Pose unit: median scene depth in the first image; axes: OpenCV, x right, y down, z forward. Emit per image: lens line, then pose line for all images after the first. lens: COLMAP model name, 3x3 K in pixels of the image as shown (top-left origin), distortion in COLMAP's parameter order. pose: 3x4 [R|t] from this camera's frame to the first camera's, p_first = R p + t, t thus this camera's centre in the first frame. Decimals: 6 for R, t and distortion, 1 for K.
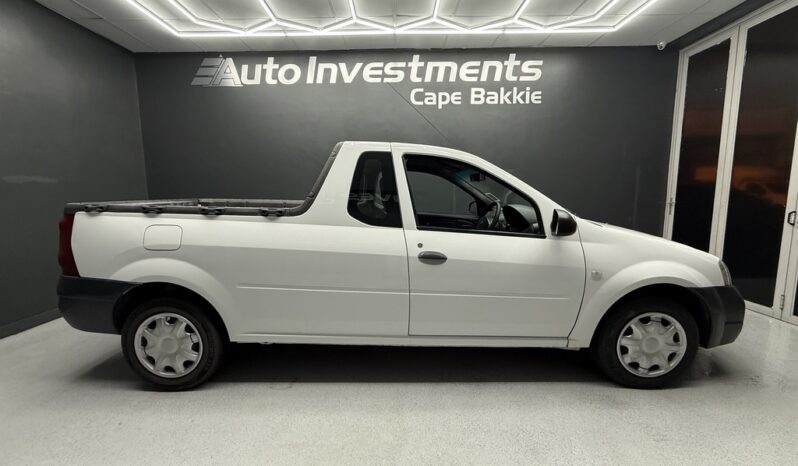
lens RADIAL K [[318.9, 0, 400.2], [0, 318.9, 234.2], [0, 0, 1]] dist [-0.000475, -0.000397]
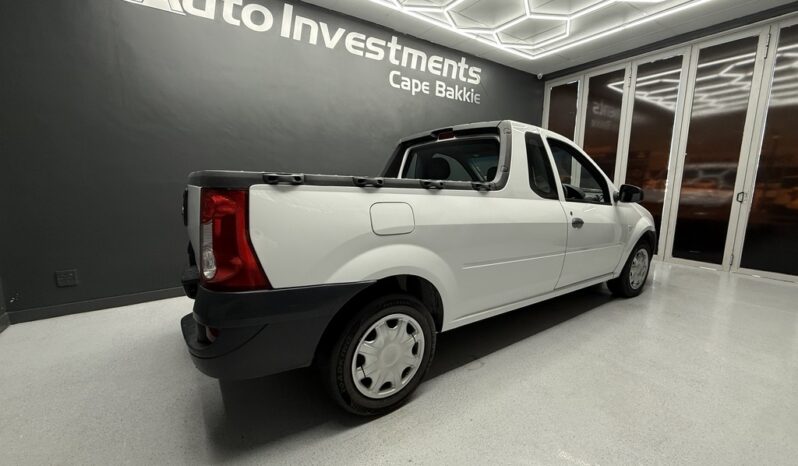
lens RADIAL K [[318.9, 0, 394.6], [0, 318.9, 233.9], [0, 0, 1]] dist [-0.000475, -0.000397]
pose [[0.825413, -0.078426, 0.559055, -0.554873], [0.060525, 0.996889, 0.050486, 0.004506], [-0.561275, -0.007835, 0.827592, 0.167263]]
